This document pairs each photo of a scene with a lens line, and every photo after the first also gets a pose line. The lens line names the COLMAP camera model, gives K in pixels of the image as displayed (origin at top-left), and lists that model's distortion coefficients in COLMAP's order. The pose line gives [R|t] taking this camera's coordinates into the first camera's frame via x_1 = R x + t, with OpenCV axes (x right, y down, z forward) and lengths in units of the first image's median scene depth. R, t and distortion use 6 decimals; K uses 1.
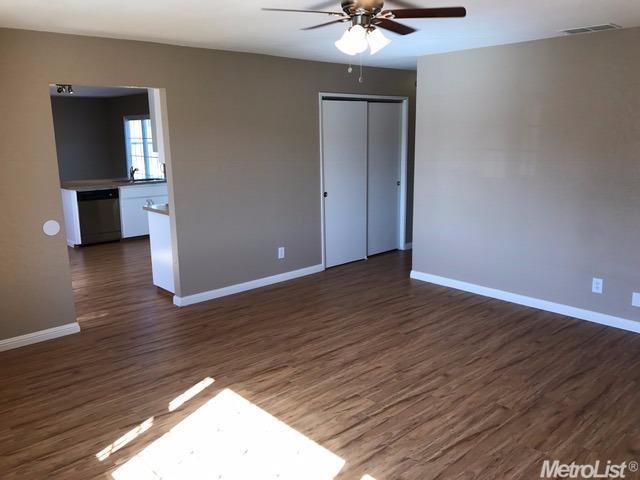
lens RADIAL K [[533.6, 0, 311.4], [0, 533.6, 237.5], [0, 0, 1]] dist [0.030707, -0.006331]
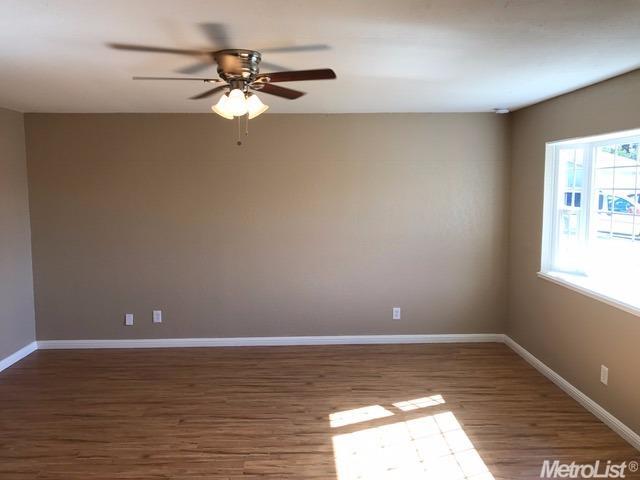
lens RADIAL K [[525.4, 0, 328.5], [0, 525.4, 238.2], [0, 0, 1]] dist [0.035101, -0.000702]
pose [[-0.771549, -0.051113, 0.634113, -0.605097], [0.143296, 0.957189, 0.251508, -0.313758], [-0.619821, 0.284917, -0.731194, 1.514097]]
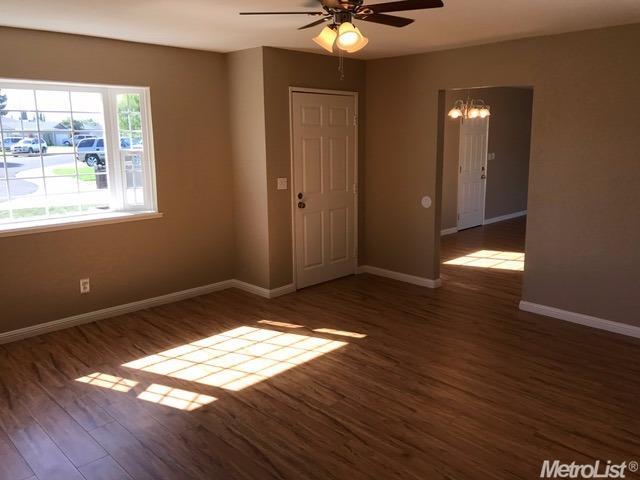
lens RADIAL K [[533.6, 0, 311.4], [0, 533.6, 237.5], [0, 0, 1]] dist [0.030707, -0.006331]
pose [[0.029800, 0.204957, -0.978317, 1.008090], [-0.195025, 0.961133, 0.195417, -0.166509], [0.980345, 0.184973, 0.068613, 0.850396]]
